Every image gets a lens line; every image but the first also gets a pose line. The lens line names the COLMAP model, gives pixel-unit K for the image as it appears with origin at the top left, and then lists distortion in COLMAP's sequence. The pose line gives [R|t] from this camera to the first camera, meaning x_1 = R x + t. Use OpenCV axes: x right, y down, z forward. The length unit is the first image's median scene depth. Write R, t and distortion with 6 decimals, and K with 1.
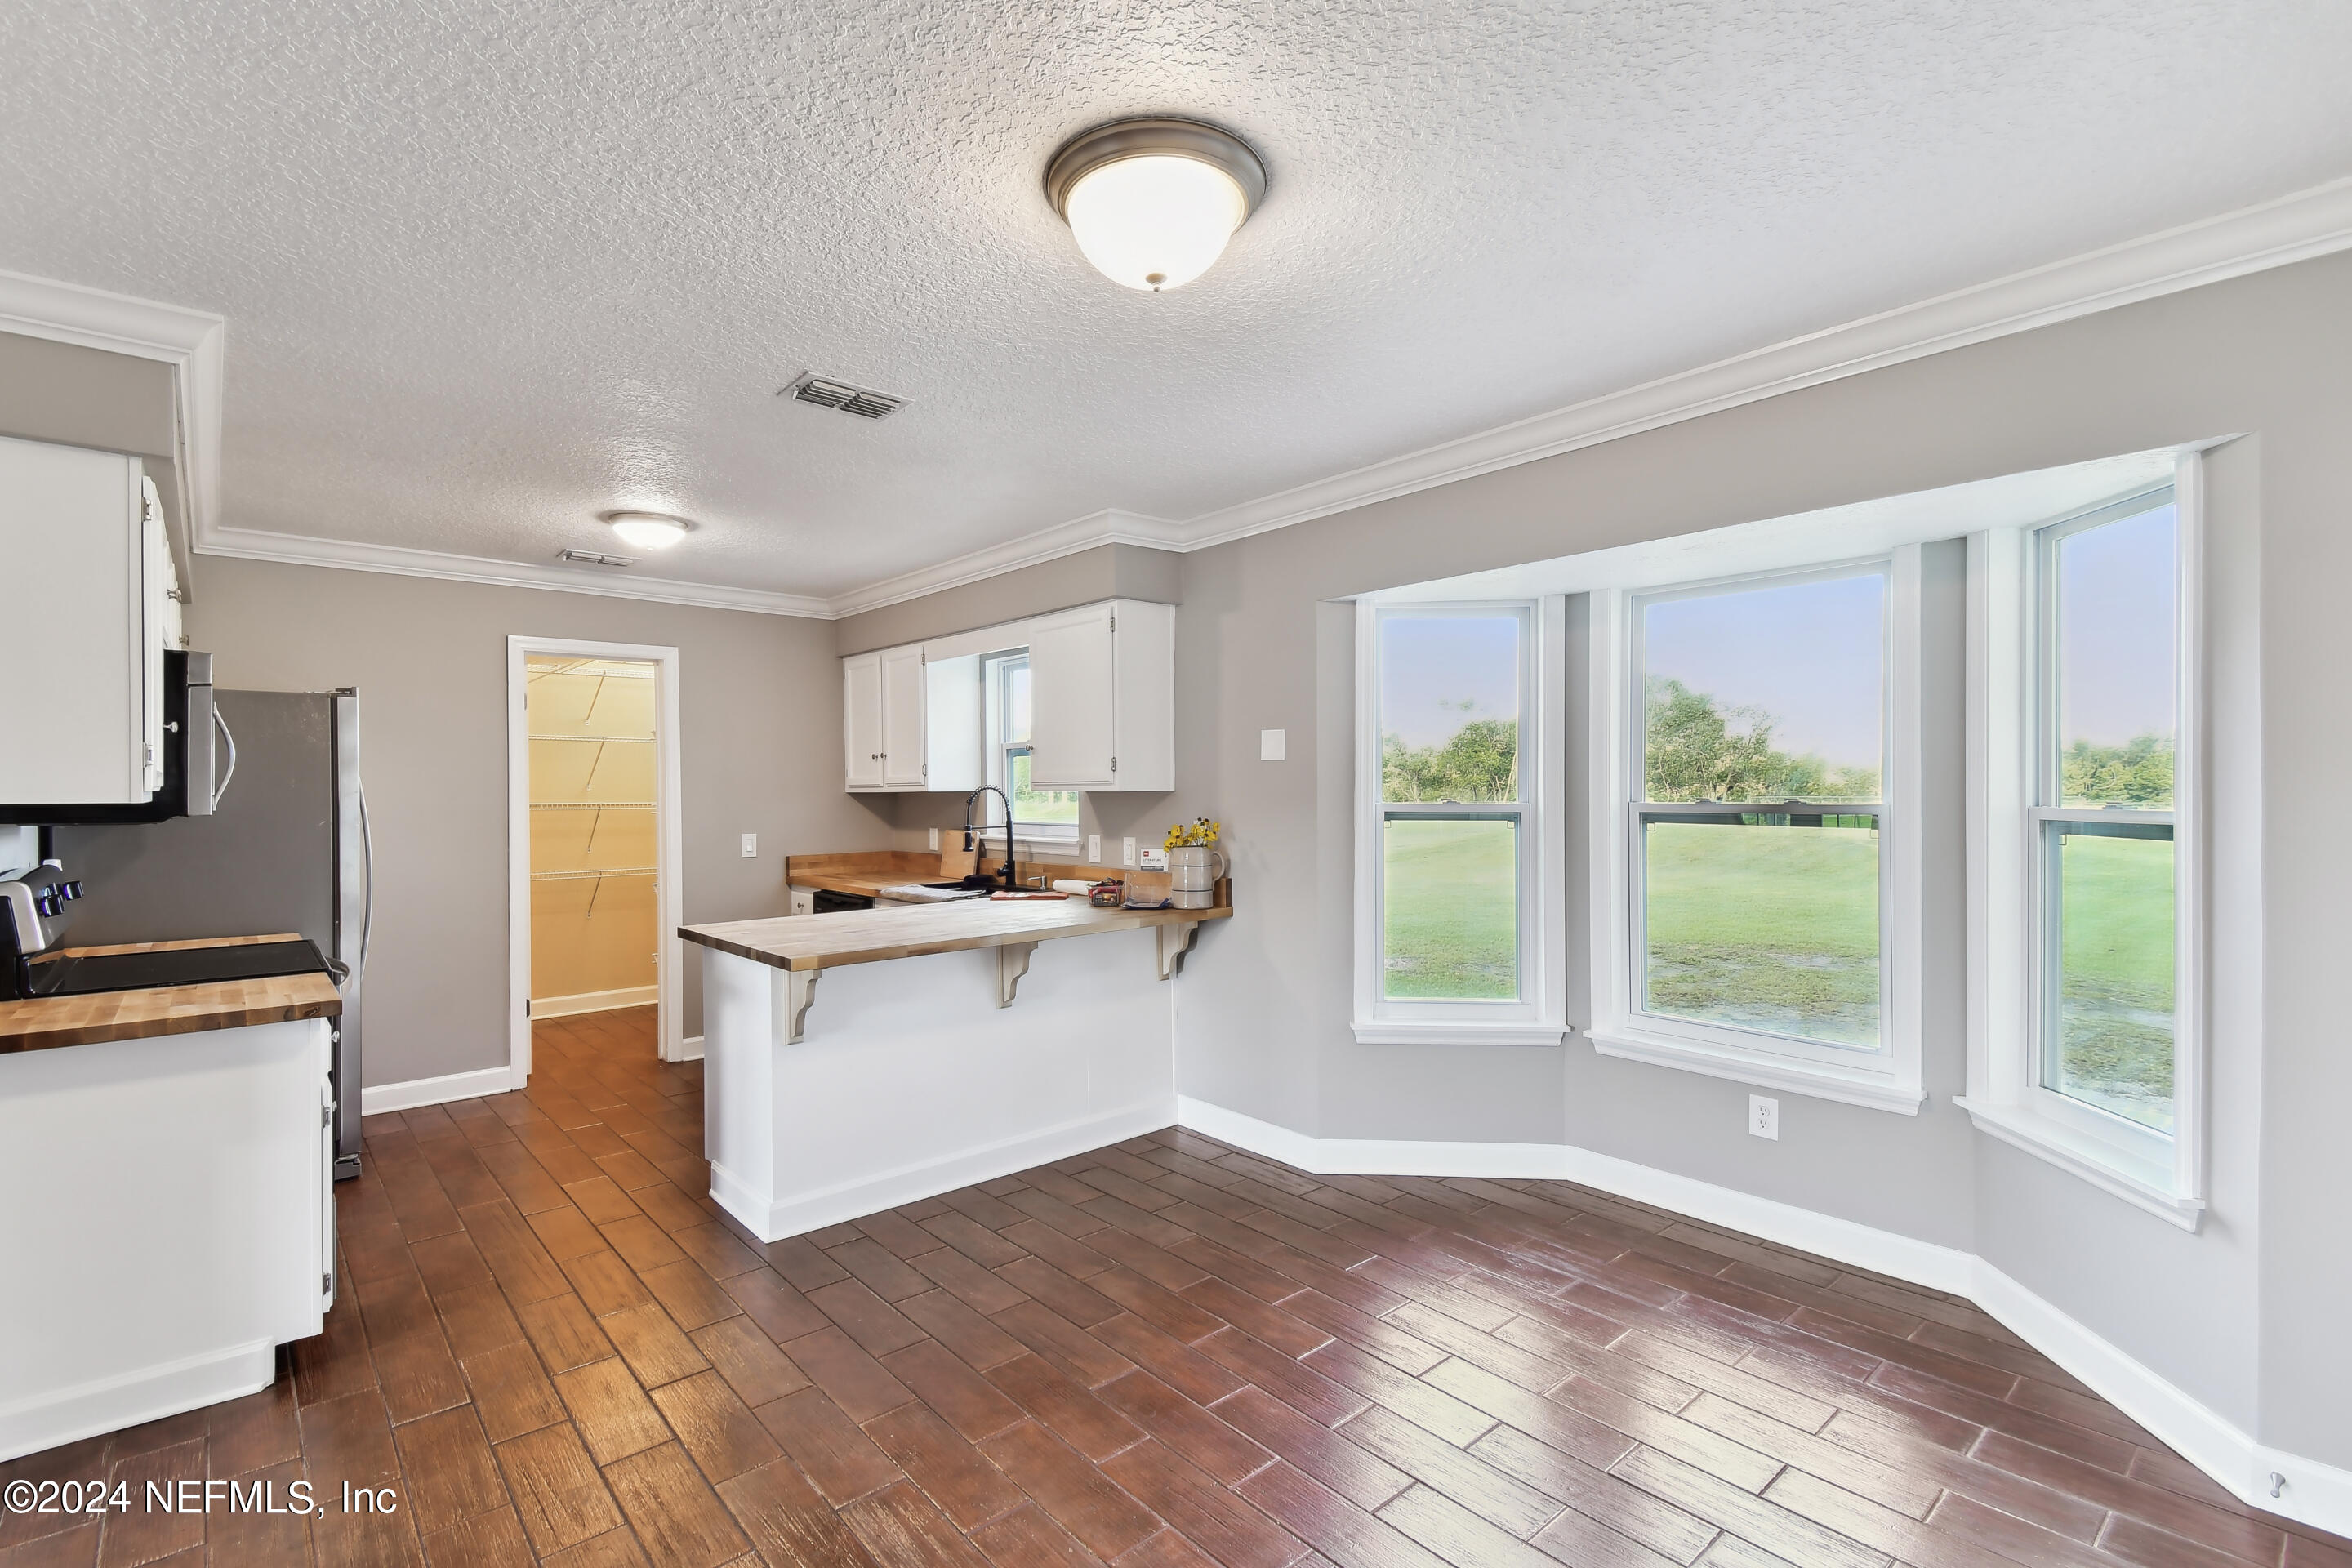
lens RADIAL K [[1061.0, 0, 1156.3], [0, 1061.0, 790.5], [0, 0, 1]] dist [0.027487, -0.000353]
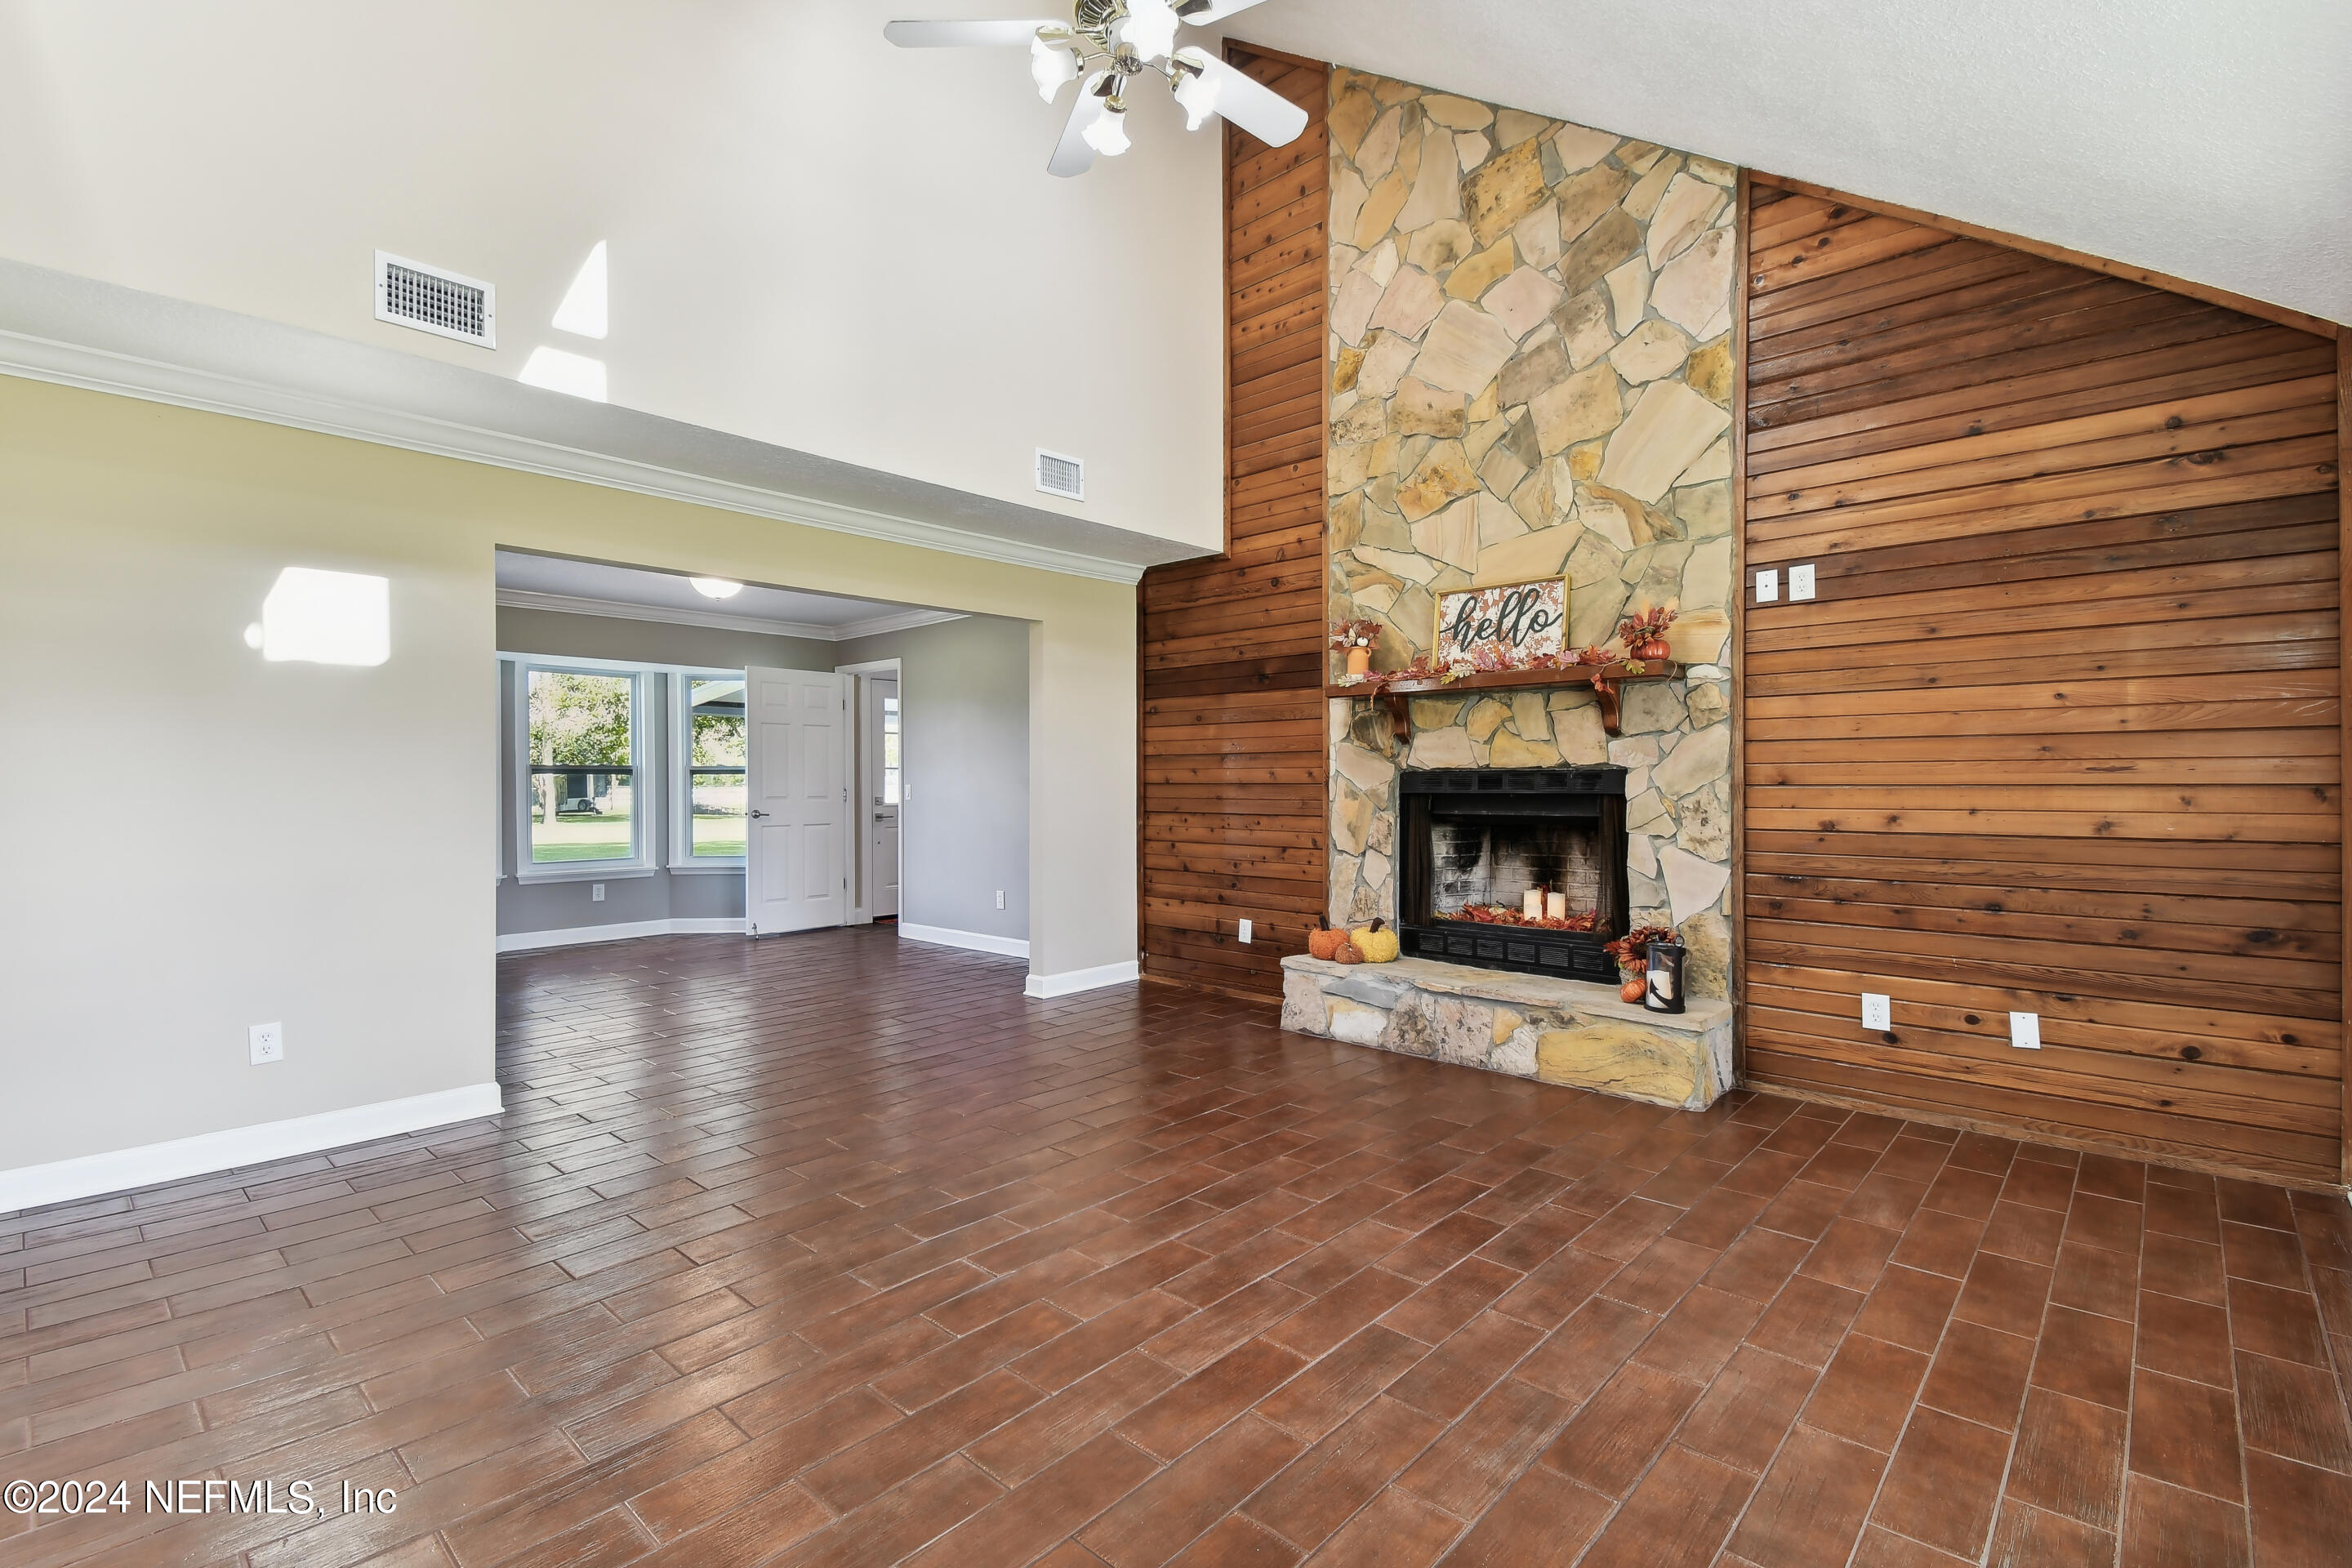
lens RADIAL K [[1044.5, 0, 1153.5], [0, 1044.5, 775.4], [0, 0, 1]] dist [0.048140, -0.028237]
pose [[-0.098168, 0.010471, 0.995115, -1.493259], [0.007647, 0.999923, -0.009767, 0.051668], [-0.995141, 0.006651, -0.098240, -0.028603]]
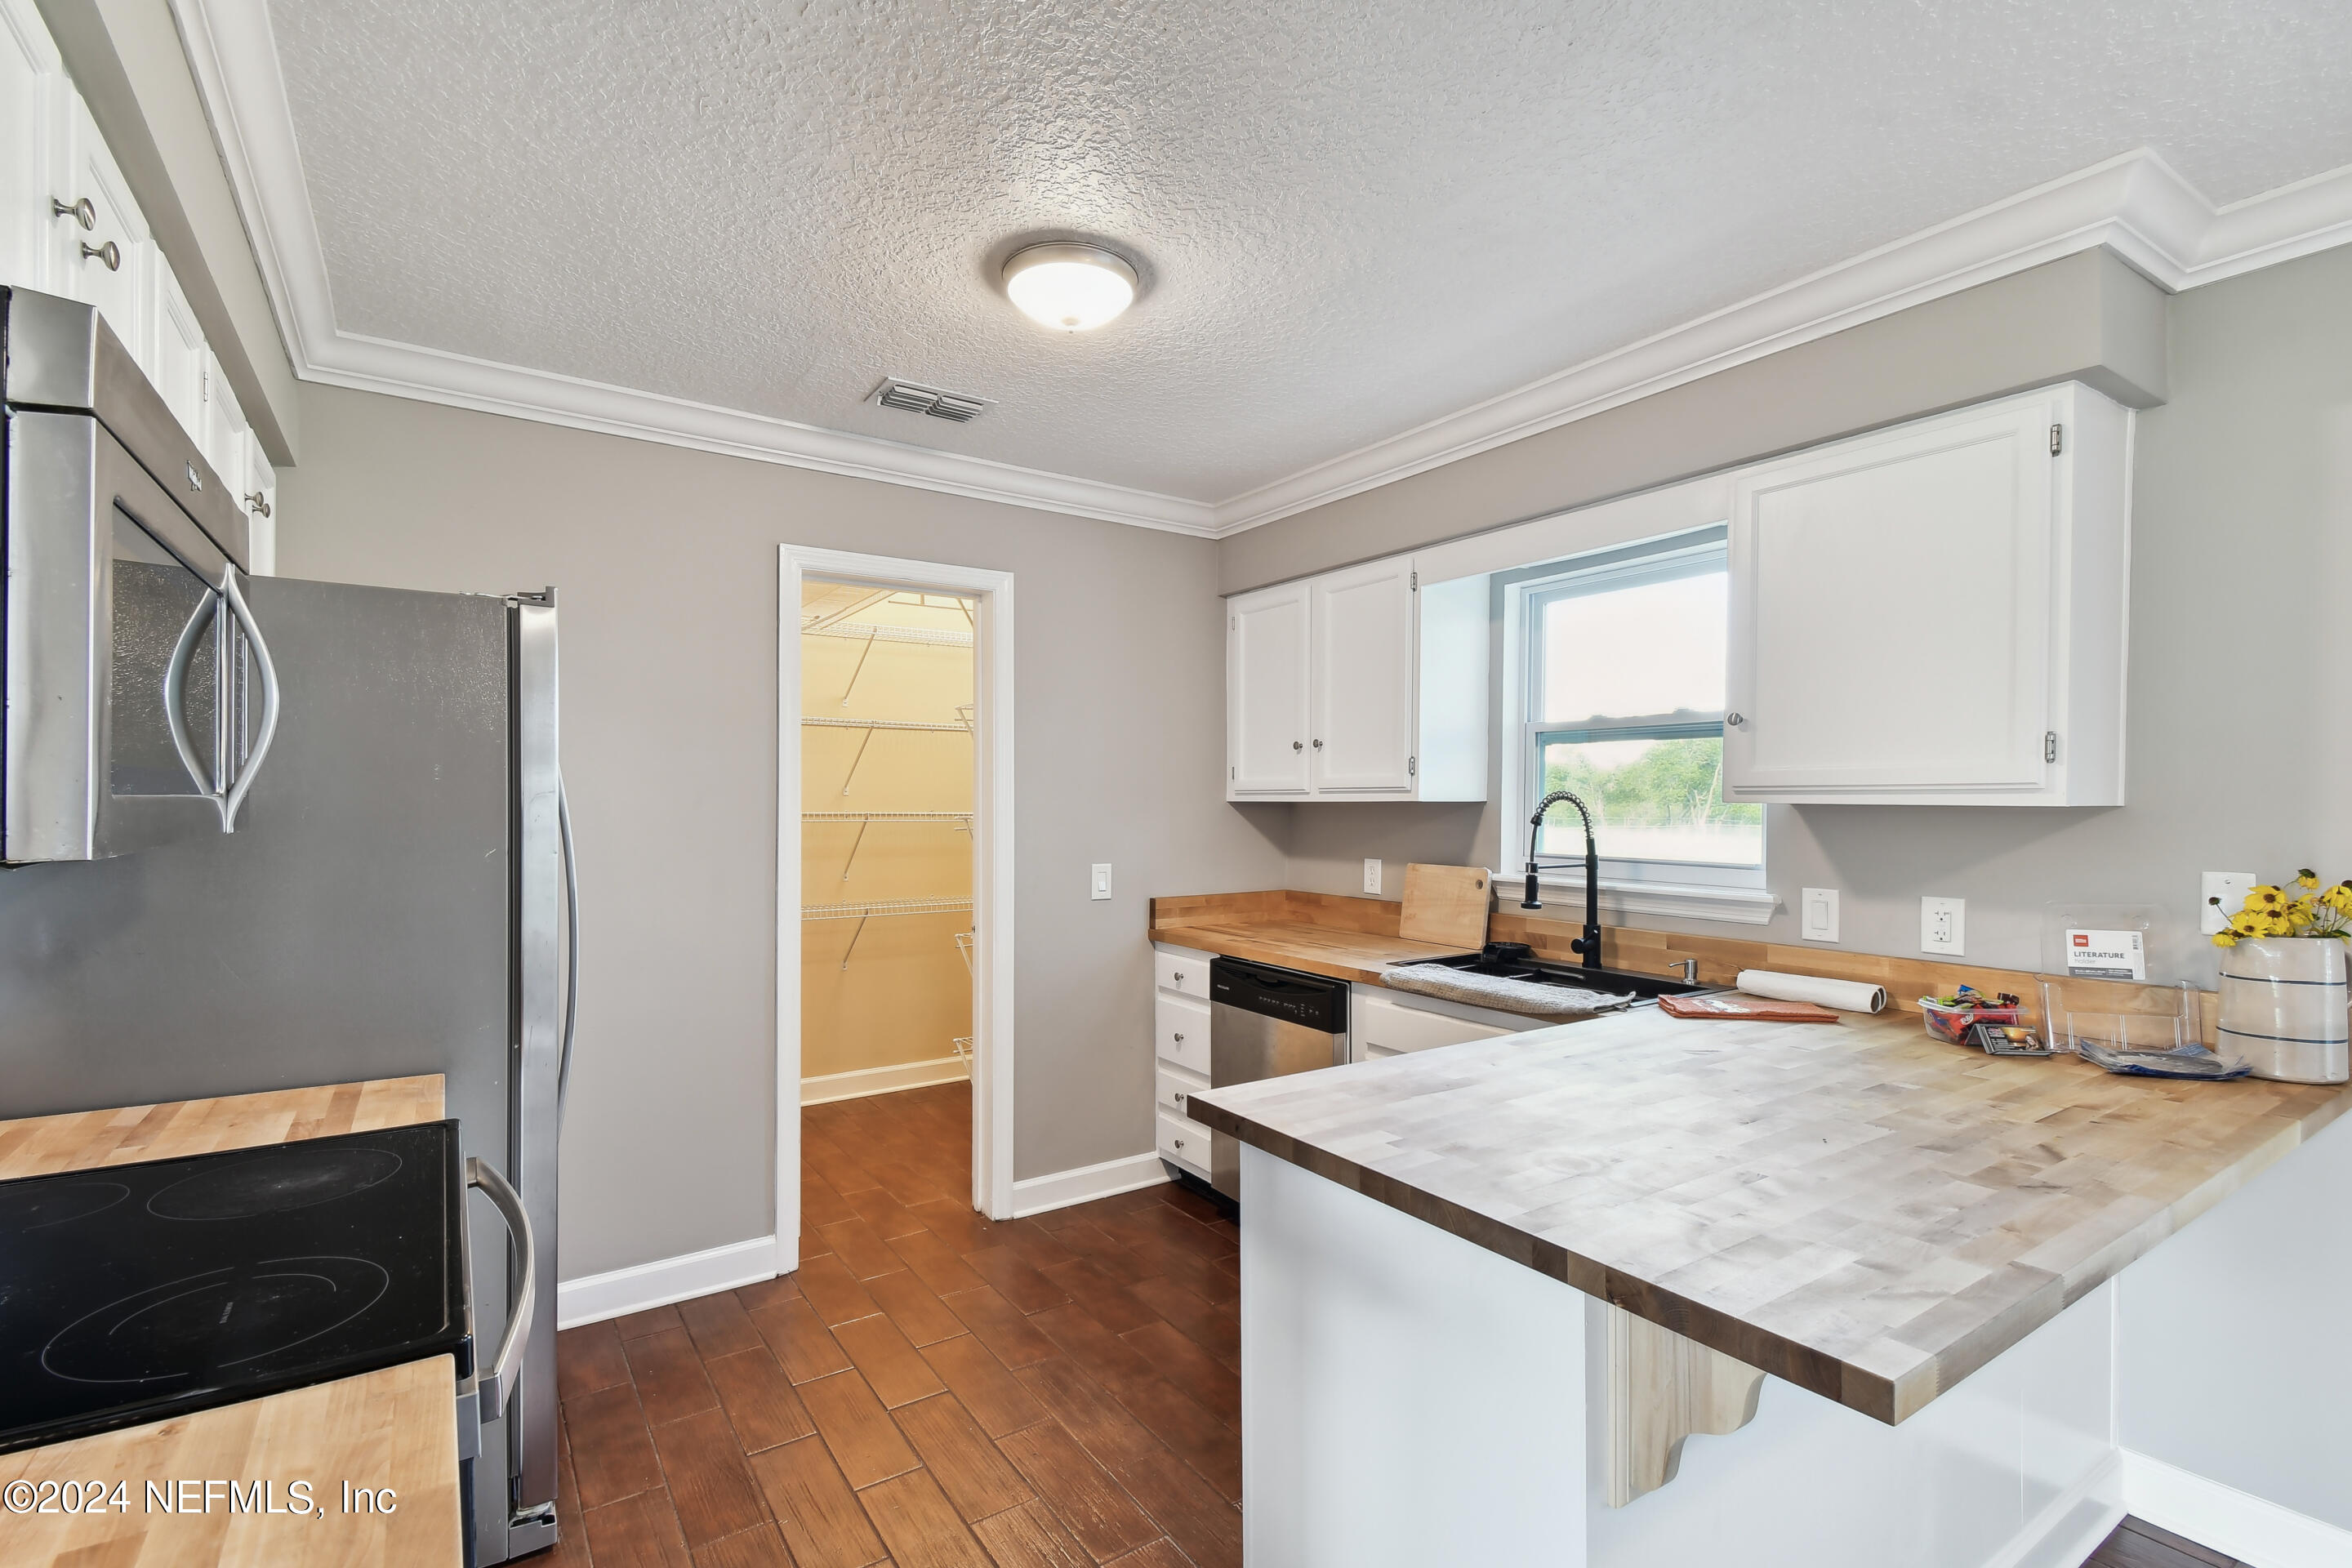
lens RADIAL K [[1060.5, 0, 1154.8], [0, 1060.5, 807.7], [0, 0, 1]] dist [0.048787, -0.024276]
pose [[0.991561, 0.011110, -0.129167, -0.346918], [-0.010344, 0.999925, 0.006598, 0.002182], [0.129231, -0.005206, 0.991601, 0.467684]]
